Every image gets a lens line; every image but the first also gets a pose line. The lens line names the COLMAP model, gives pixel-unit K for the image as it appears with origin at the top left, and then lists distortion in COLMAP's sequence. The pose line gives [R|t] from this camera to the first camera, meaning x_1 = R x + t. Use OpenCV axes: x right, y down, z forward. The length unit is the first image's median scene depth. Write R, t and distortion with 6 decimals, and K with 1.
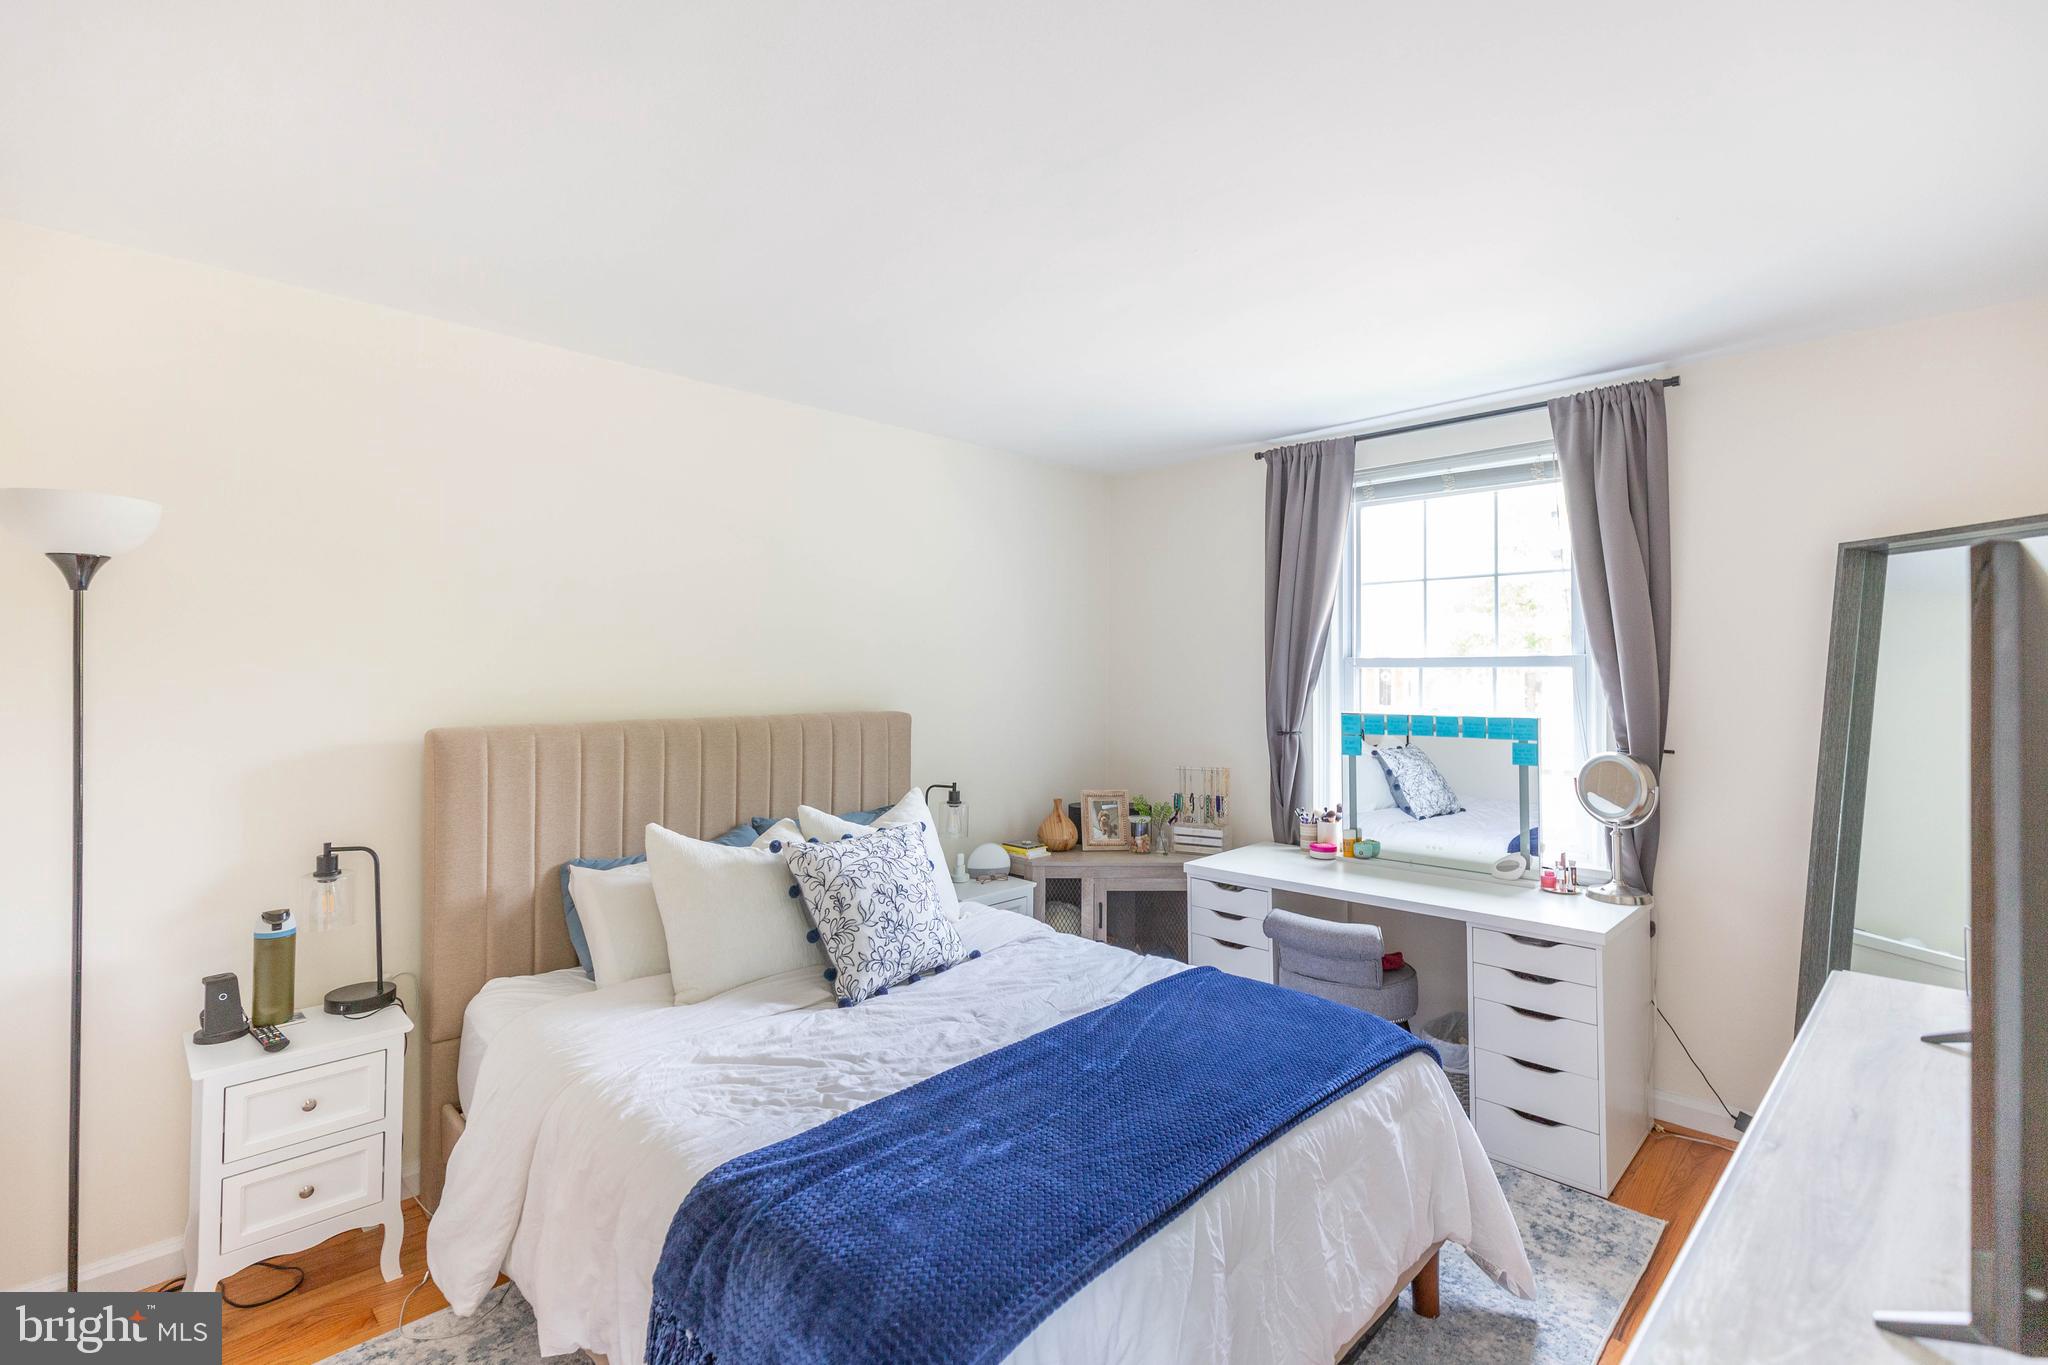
lens RADIAL K [[941.5, 0, 1024.9], [0, 941.5, 671.7], [0, 0, 1]] dist [0.010168, -0.004047]
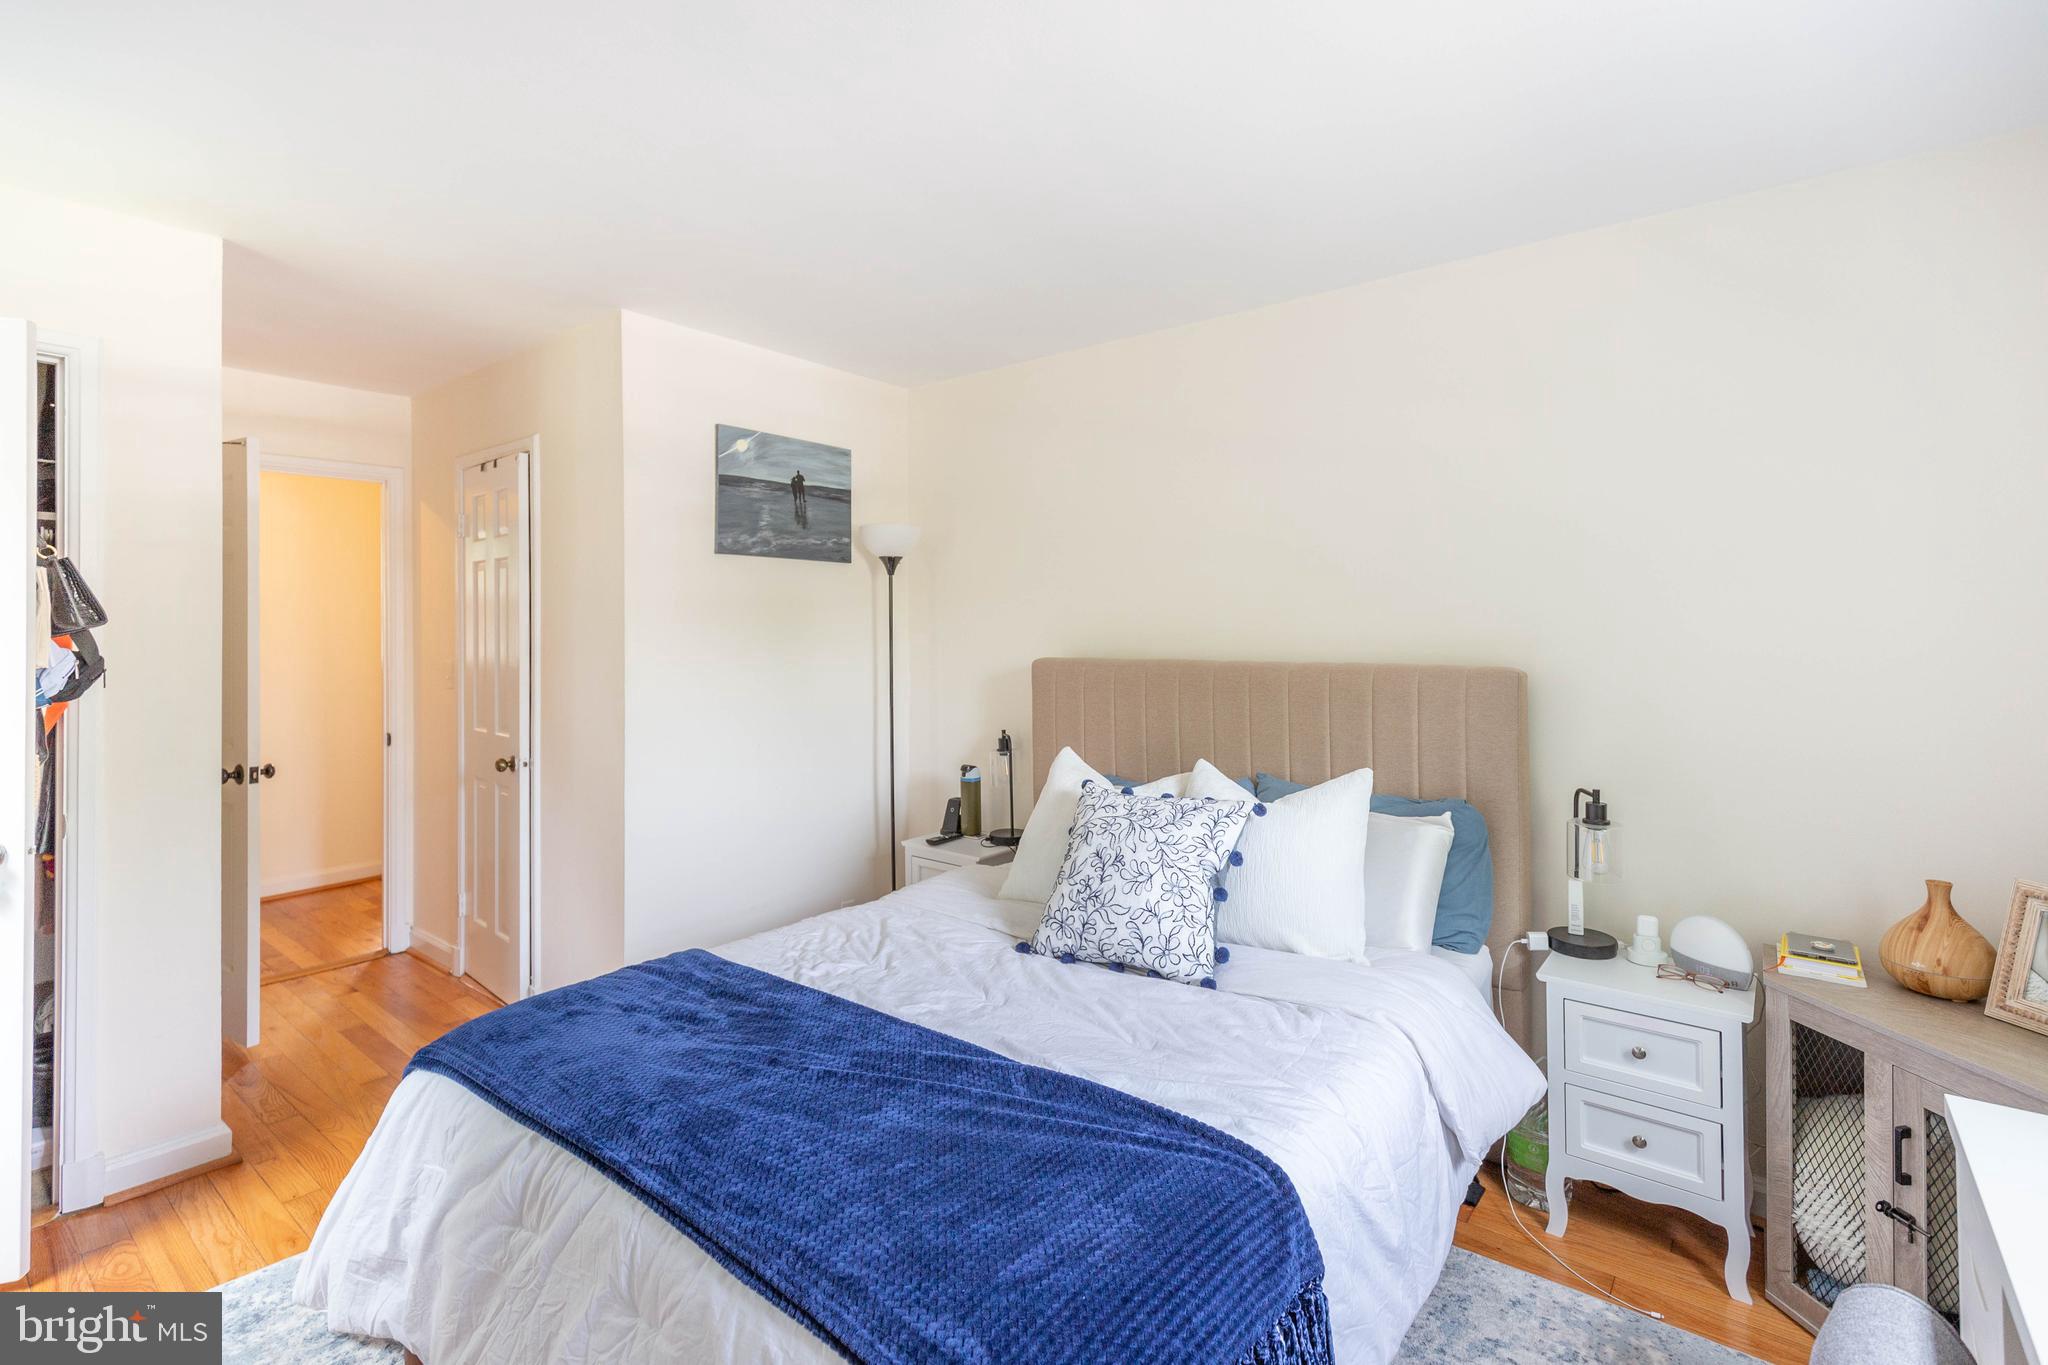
lens RADIAL K [[941.5, 0, 1030.0], [0, 941.5, 624.6], [0, 0, 1]] dist [0.010168, -0.004047]
pose [[0.108181, -0.003892, -0.994124, 0.748895], [0.002561, 0.999990, -0.003637, 0.017843], [0.994128, -0.002152, 0.108190, 0.856370]]
